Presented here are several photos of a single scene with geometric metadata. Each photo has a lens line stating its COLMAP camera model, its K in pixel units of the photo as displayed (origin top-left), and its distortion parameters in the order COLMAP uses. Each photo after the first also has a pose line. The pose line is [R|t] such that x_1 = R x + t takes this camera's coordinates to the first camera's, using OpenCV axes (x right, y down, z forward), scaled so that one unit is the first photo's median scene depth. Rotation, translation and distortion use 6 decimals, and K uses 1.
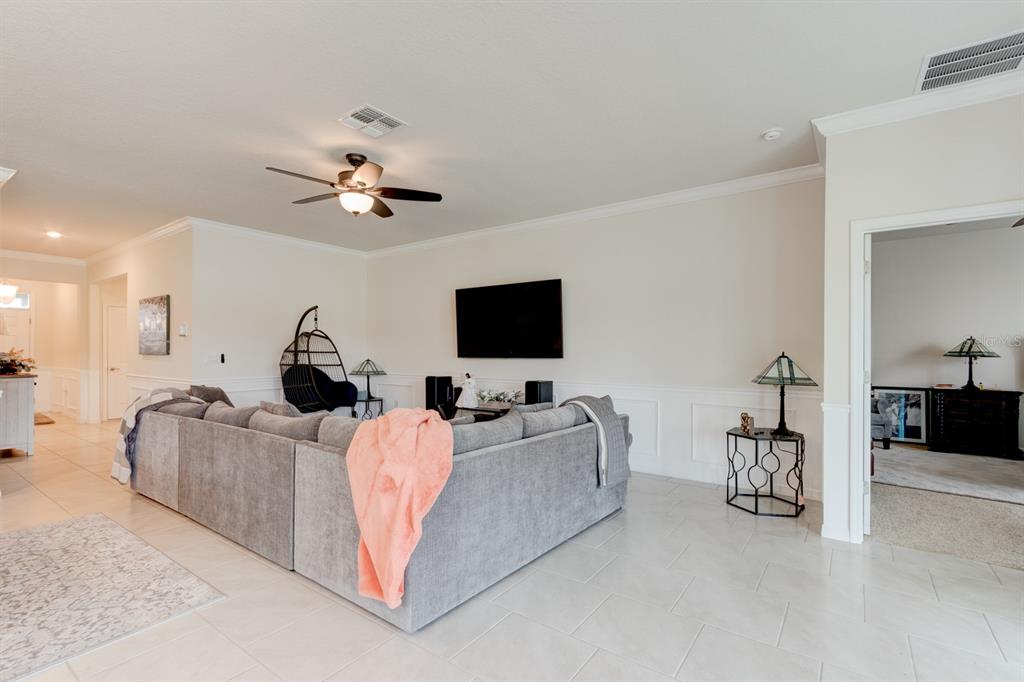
lens RADIAL K [[473.5, 0, 506.9], [0, 473.5, 344.2], [0, 0, 1]] dist [0.000277, -0.000091]
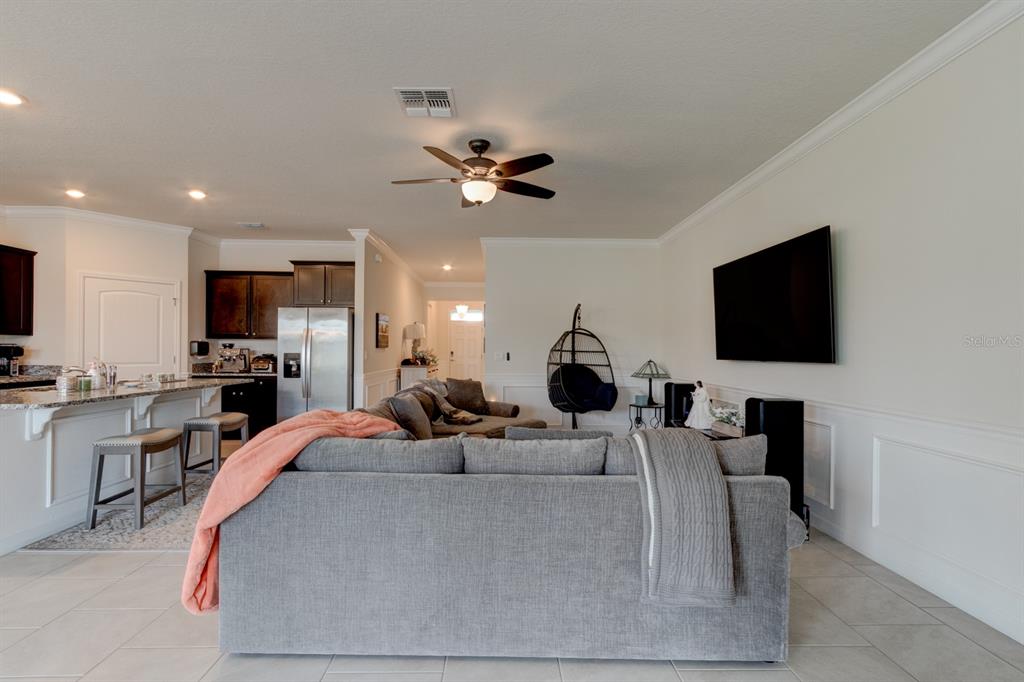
lens RADIAL K [[473.5, 0, 506.9], [0, 473.5, 344.2], [0, 0, 1]] dist [0.000277, -0.000091]
pose [[0.612682, -0.007909, -0.790290, 0.282763], [0.006481, 0.999967, -0.004983, 0.005915], [0.790303, -0.002069, 0.612712, 0.288449]]
